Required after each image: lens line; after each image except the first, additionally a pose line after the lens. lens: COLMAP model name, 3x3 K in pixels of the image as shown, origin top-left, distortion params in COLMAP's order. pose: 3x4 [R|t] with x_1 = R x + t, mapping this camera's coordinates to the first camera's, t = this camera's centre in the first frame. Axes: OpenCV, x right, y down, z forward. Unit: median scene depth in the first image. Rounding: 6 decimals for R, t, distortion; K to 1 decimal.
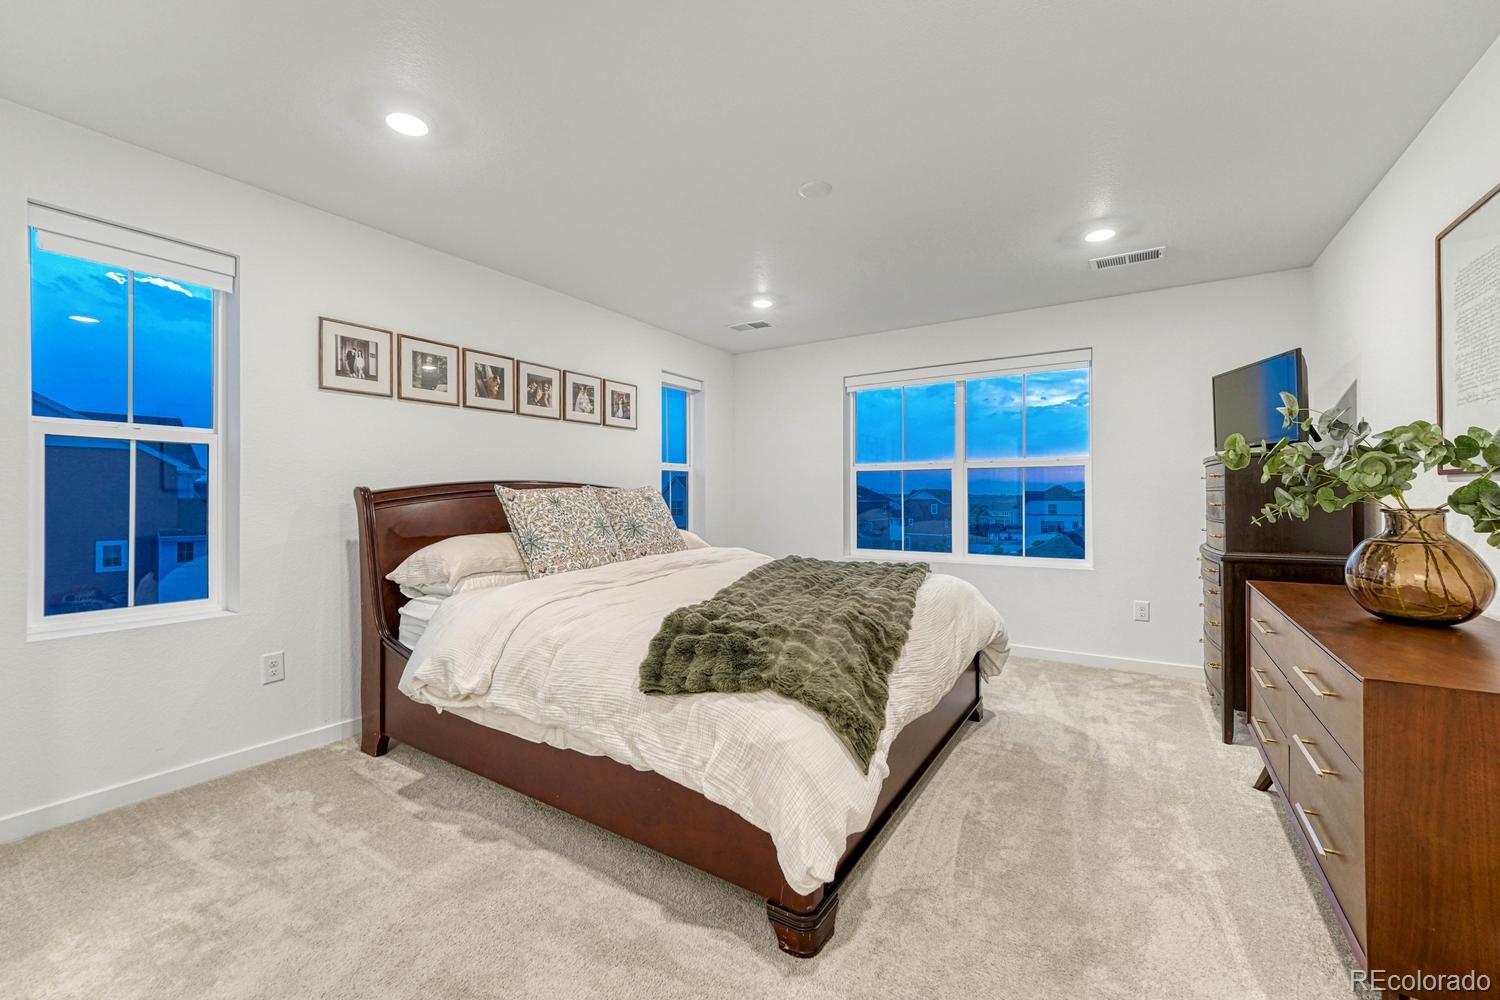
lens RADIAL K [[606.4, 0, 735.9], [0, 606.4, 504.2], [0, 0, 1]] dist [0.000970, 0.000608]
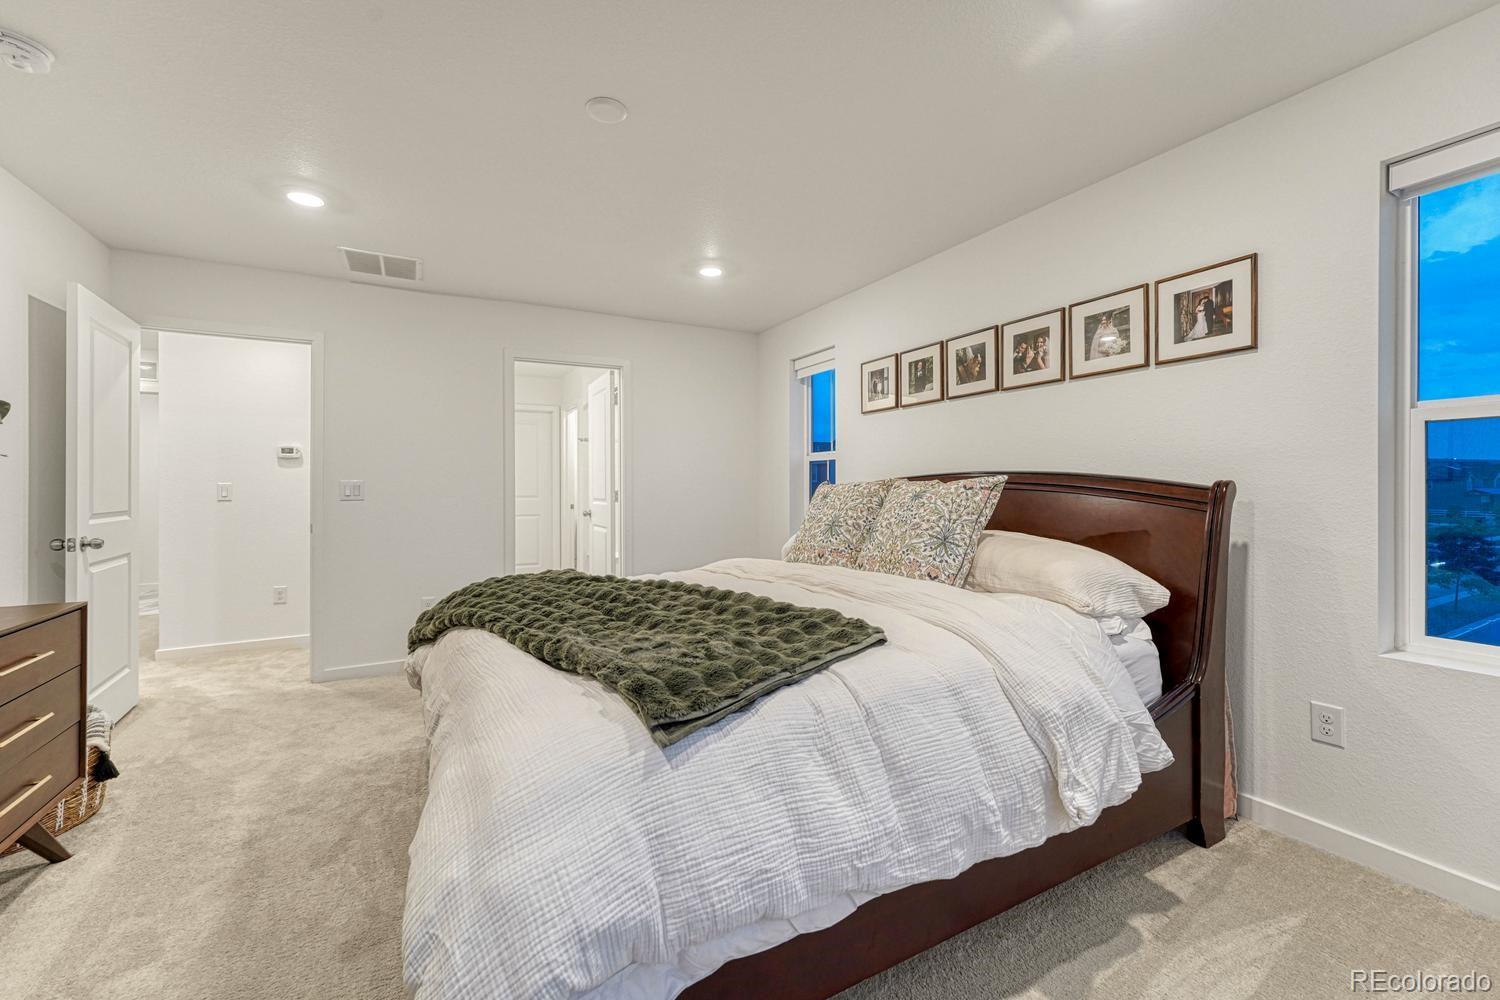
lens RADIAL K [[606.4, 0, 748.0], [0, 606.4, 485.4], [0, 0, 1]] dist [0.000970, 0.000608]
pose [[-0.473446, 0.002460, -0.880819, 0.521350], [-0.008238, 0.999940, 0.007220, -0.022889], [0.880784, 0.010675, -0.473397, 1.075968]]
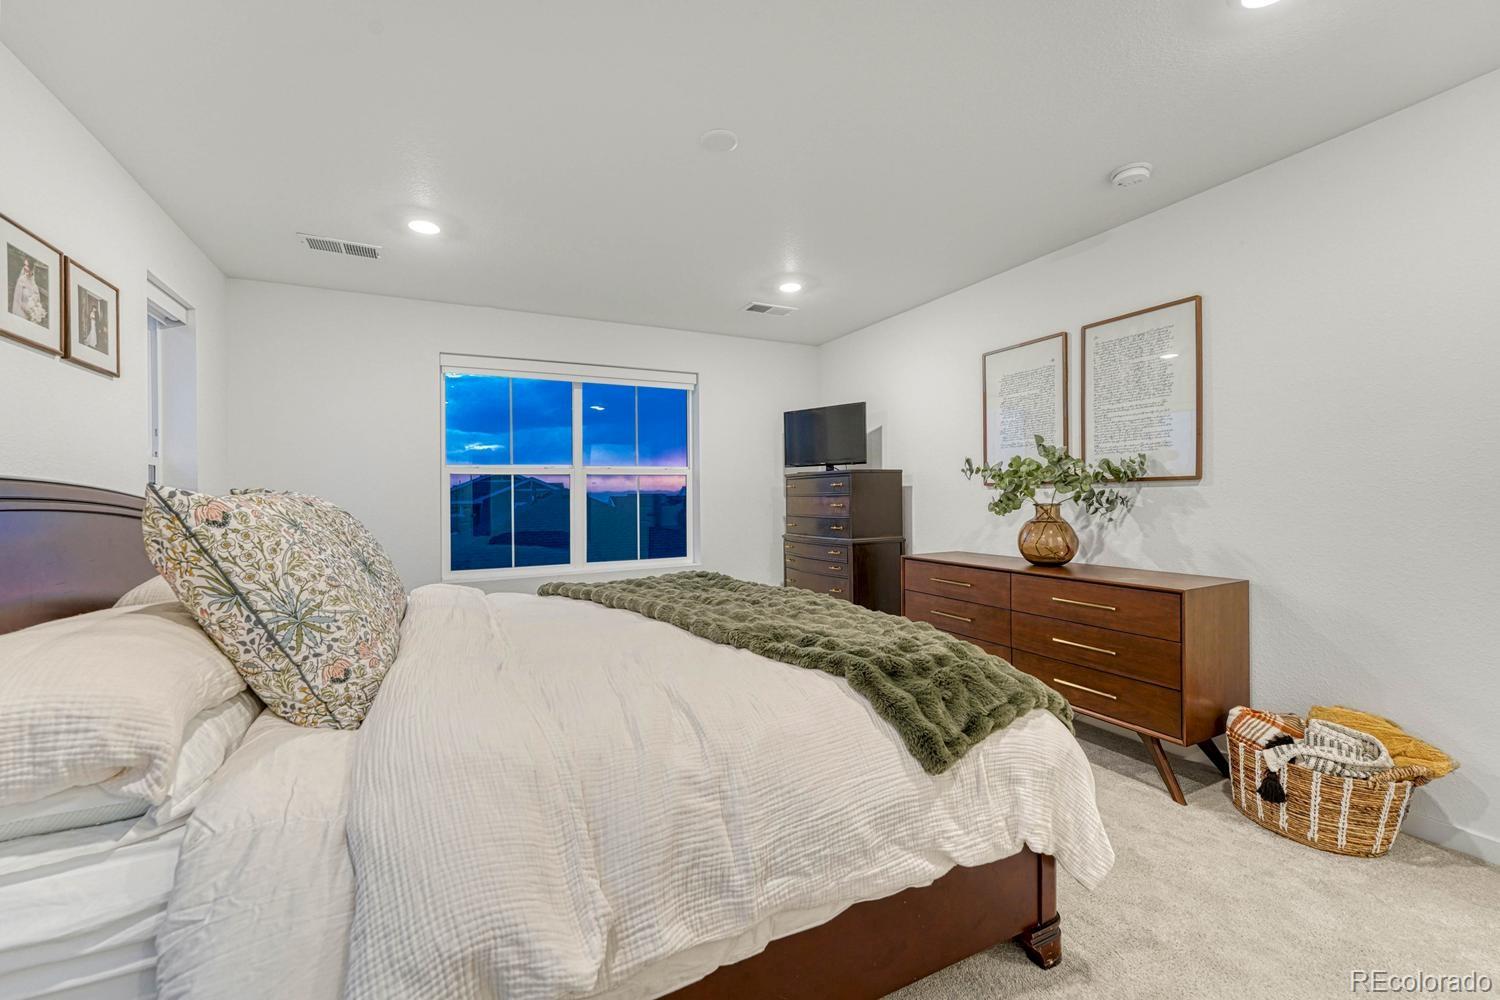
lens RADIAL K [[606.4, 0, 747.7], [0, 606.4, 500.5], [0, 0, 1]] dist [0.000970, 0.000608]
pose [[0.501948, -0.009135, 0.864849, -0.410321], [0.024677, 0.999688, -0.003763, -0.009141], [-0.864545, 0.023231, 0.502017, 0.377350]]
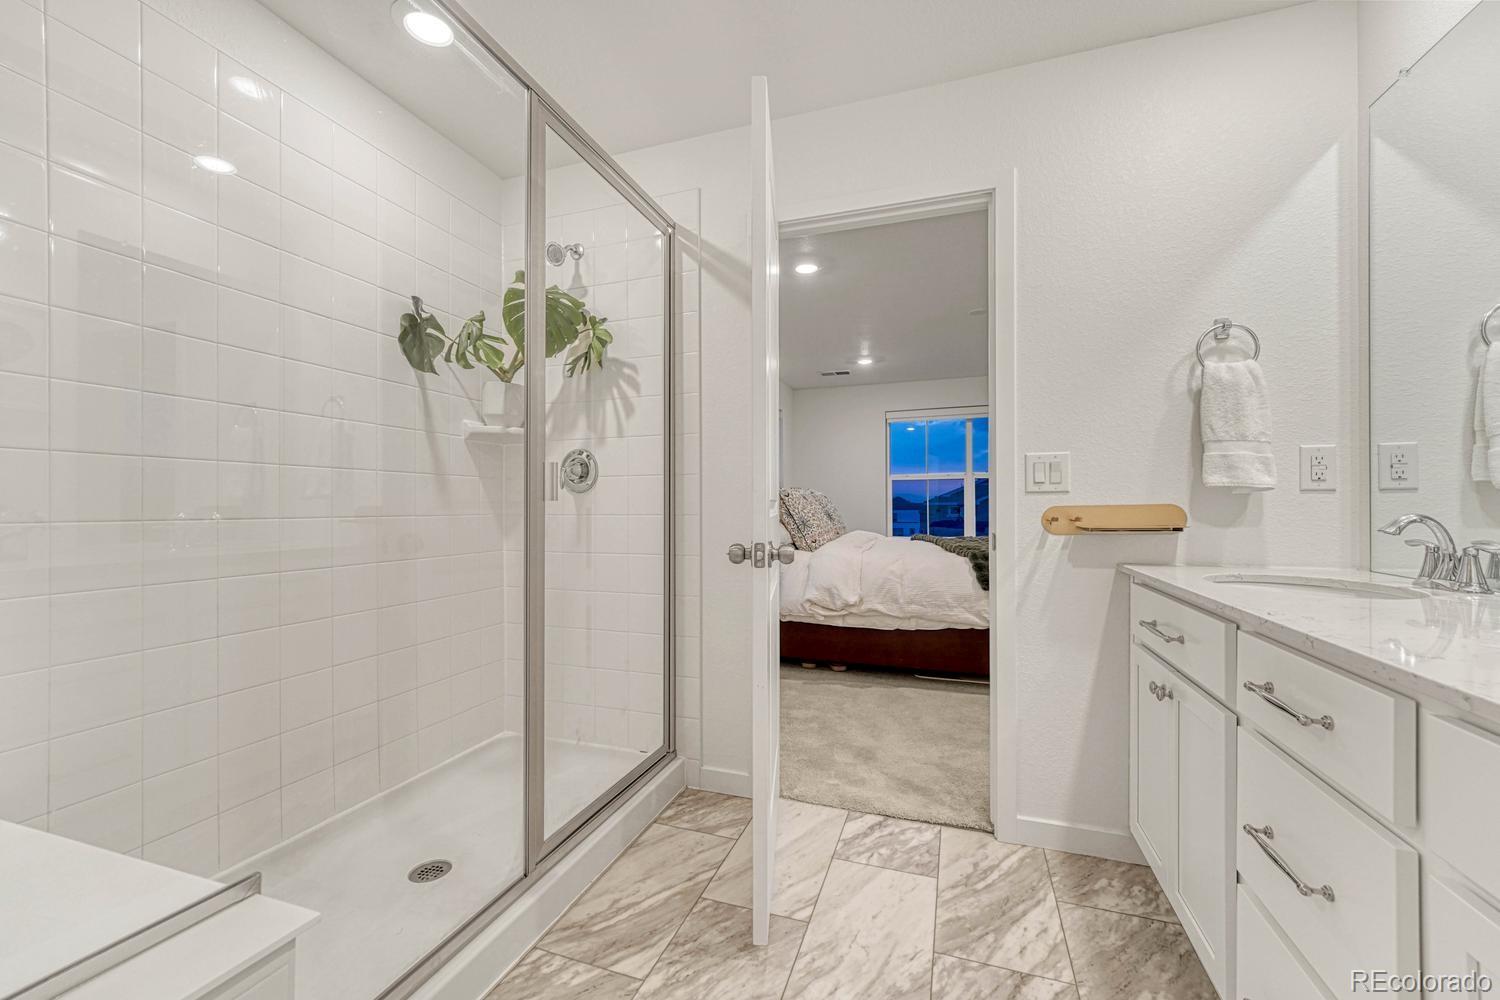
lens RADIAL K [[606.4, 0, 746.0], [0, 606.4, 495.1], [0, 0, 1]] dist [0.000970, 0.000608]
pose [[0.967801, 0.003913, 0.251685, -0.649593], [0.003343, 0.999591, -0.028393, 0.025124], [-0.251693, 0.028320, 0.967393, -0.342073]]
